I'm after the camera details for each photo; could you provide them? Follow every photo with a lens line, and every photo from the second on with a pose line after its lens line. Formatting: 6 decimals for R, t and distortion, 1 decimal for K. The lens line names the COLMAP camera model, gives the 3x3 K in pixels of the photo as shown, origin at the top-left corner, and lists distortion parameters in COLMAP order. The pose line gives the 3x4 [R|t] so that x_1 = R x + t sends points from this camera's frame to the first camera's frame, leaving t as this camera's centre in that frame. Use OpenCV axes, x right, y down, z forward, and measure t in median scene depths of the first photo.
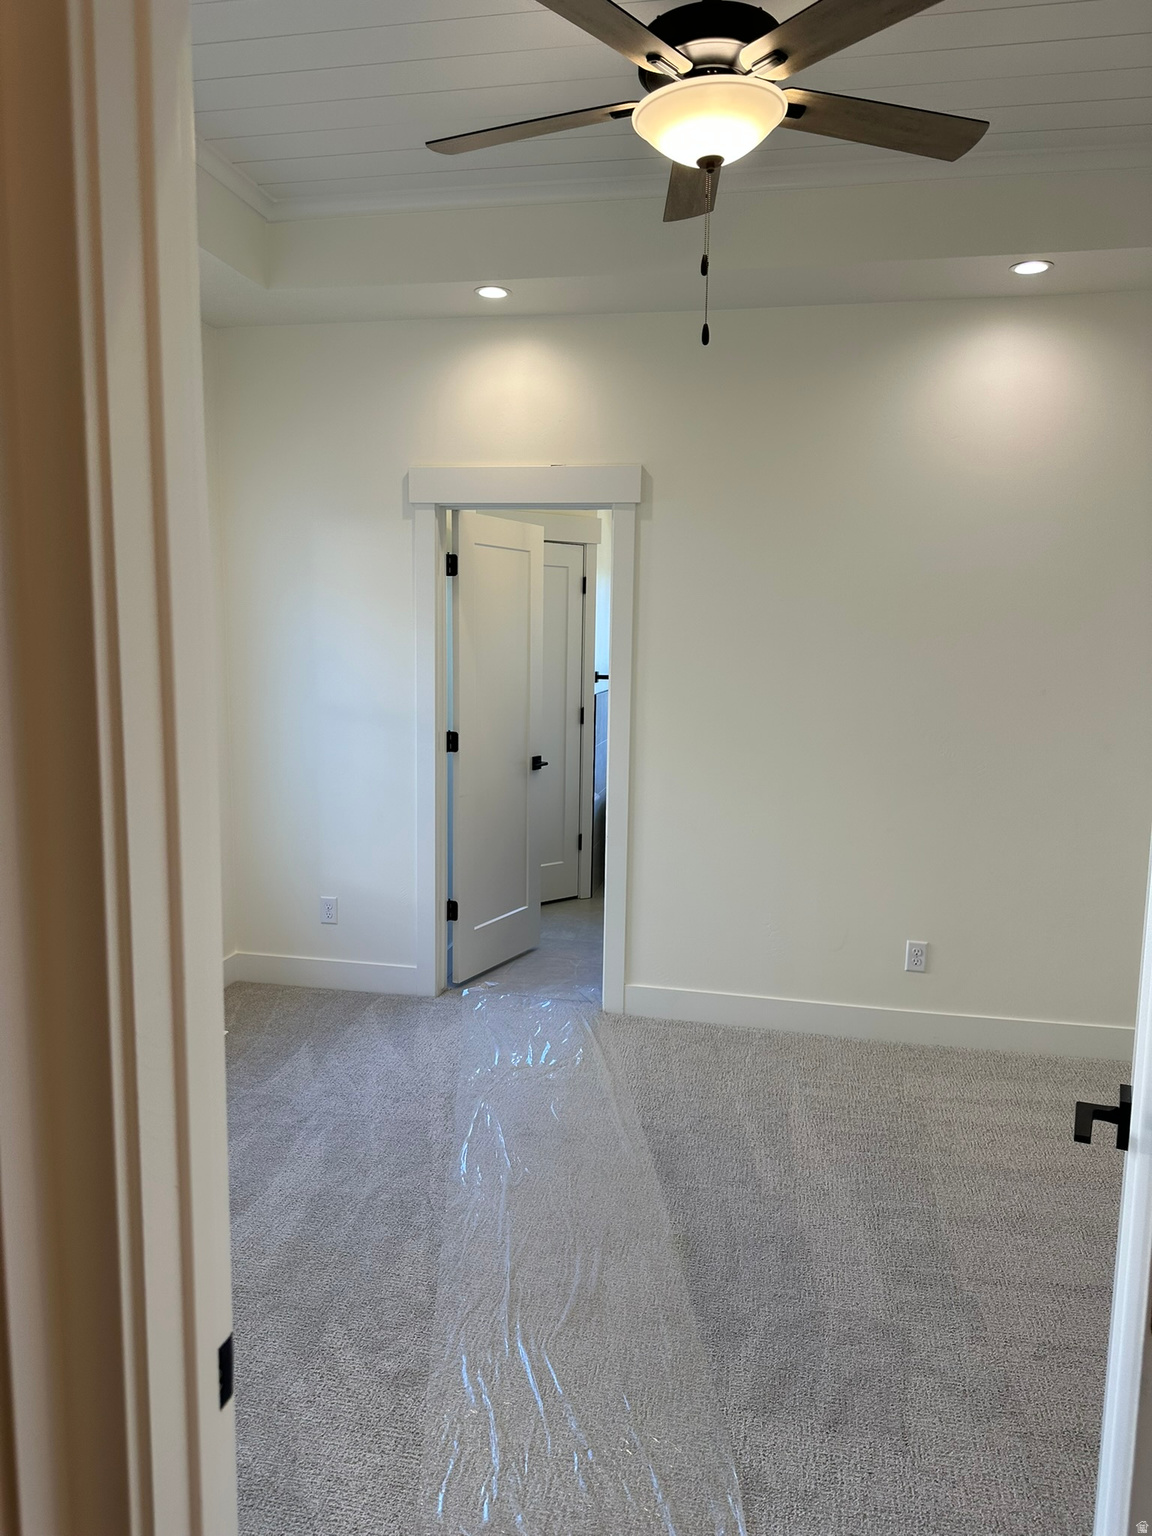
lens RADIAL K [[1054.2, 0, 576.0], [0, 1054.2, 768.0], [0, 0, 1]] dist [0.071247, -0.054283]
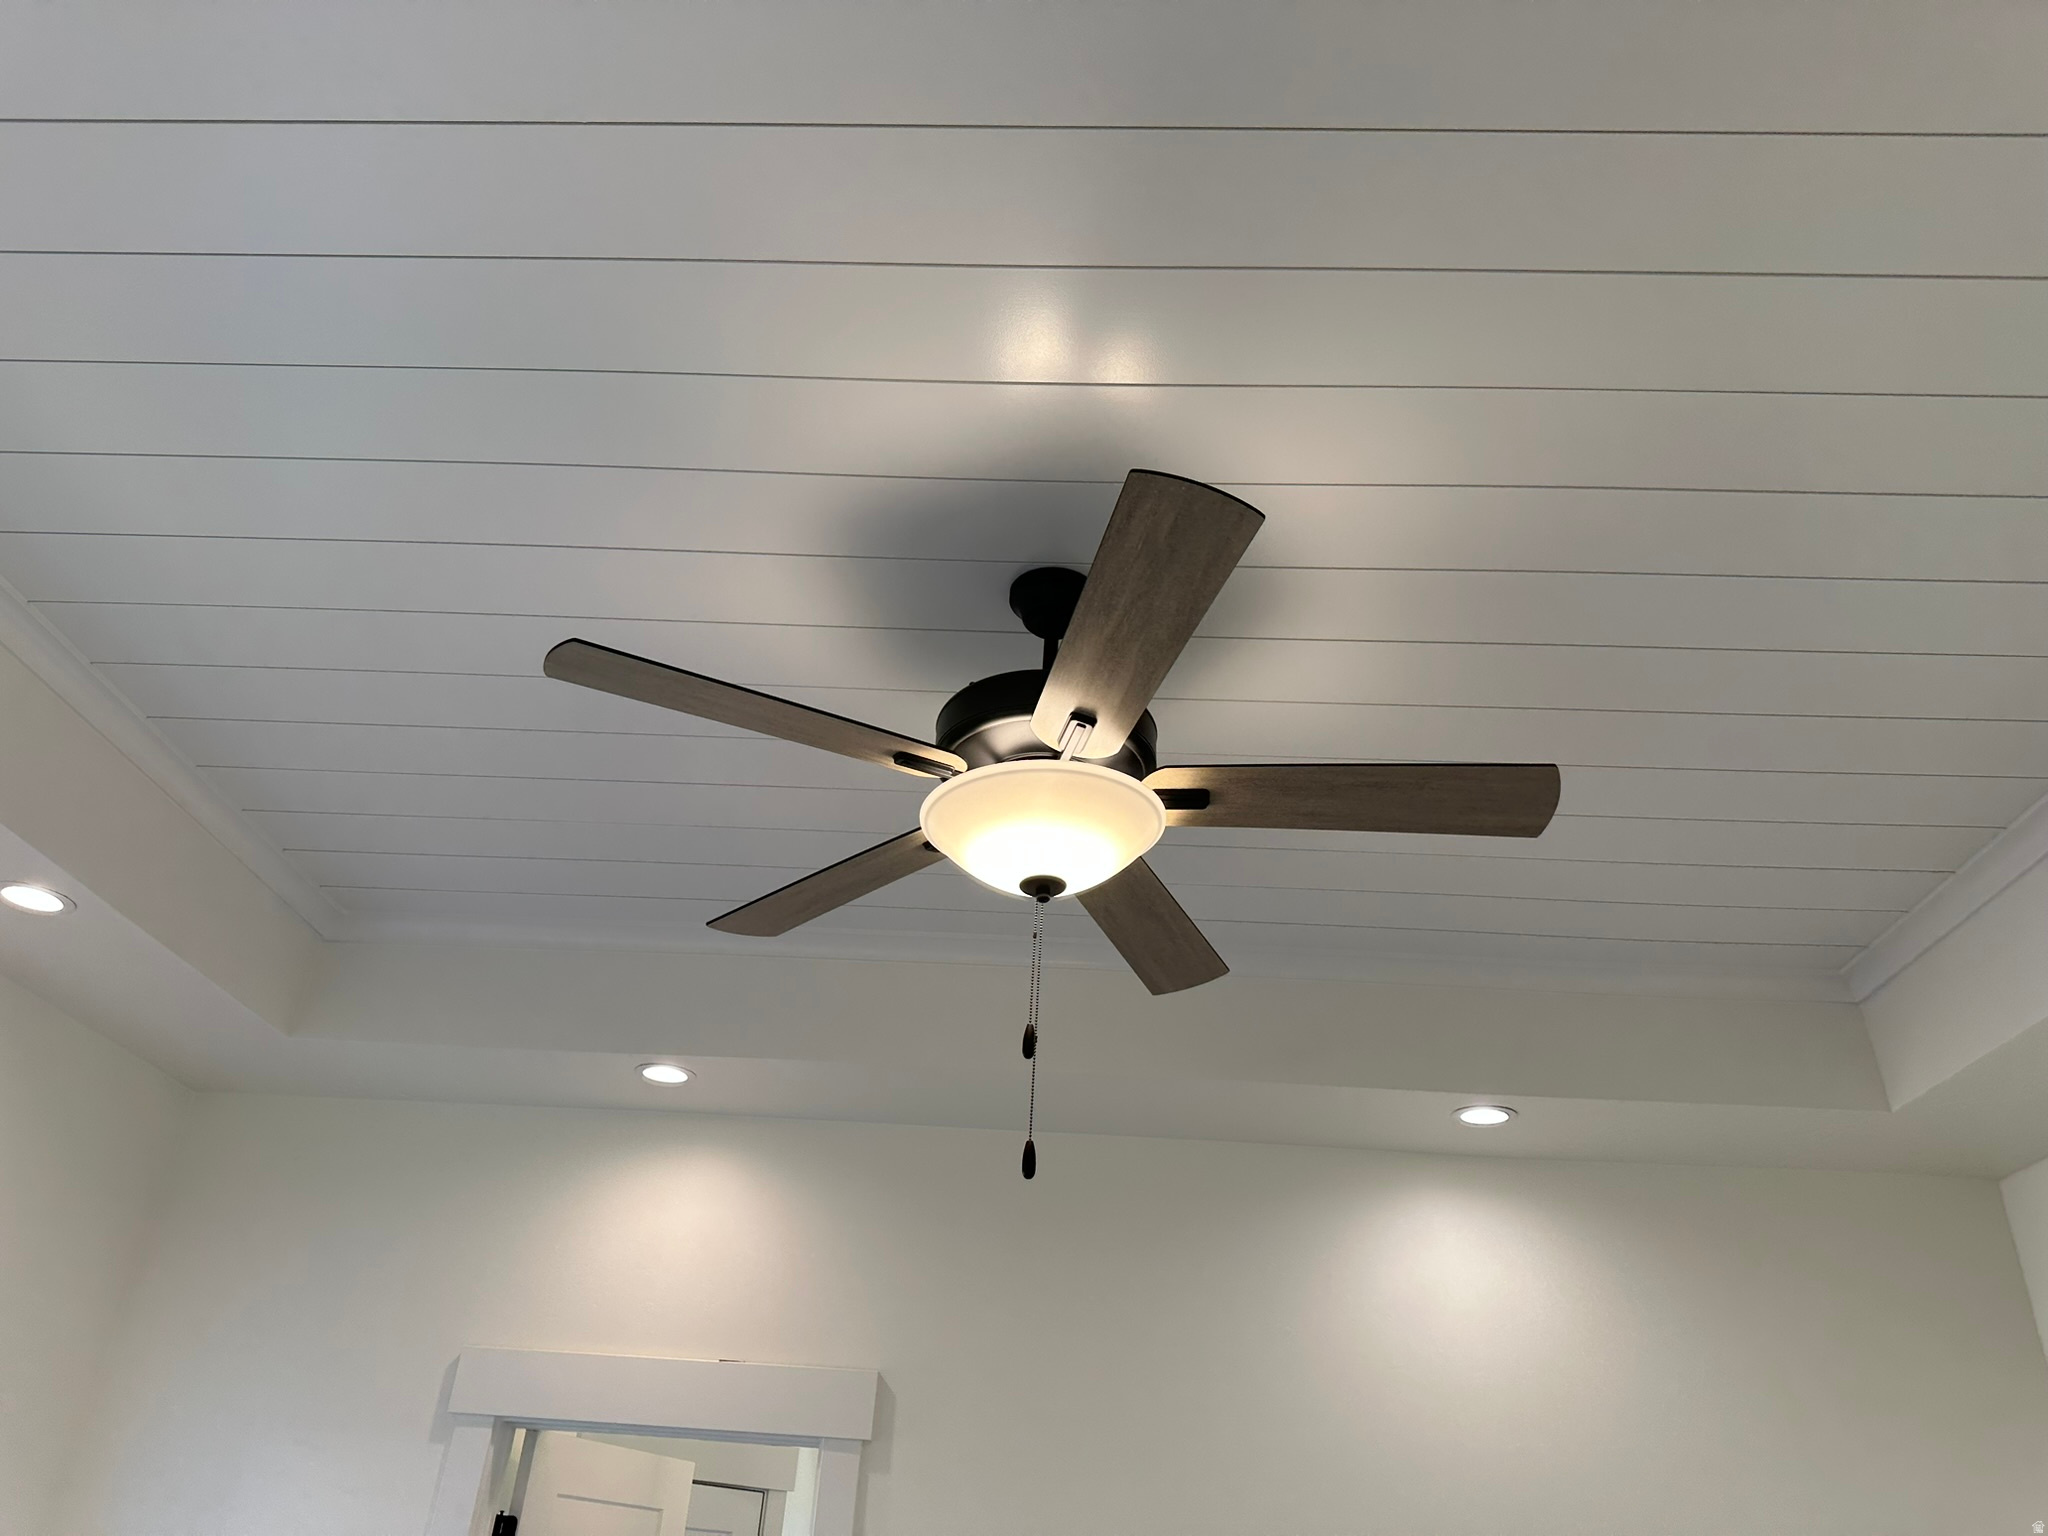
lens RADIAL K [[1396.2, 0, 1024.0], [0, 1396.2, 768.0], [0, 0, 1]] dist [-0.000220, -0.053494]
pose [[0.984855, 0.120516, 0.124642, 0.005690], [-0.017687, 0.784991, -0.619255, -0.074321], [-0.172473, 0.607672, 0.775234, 0.196626]]
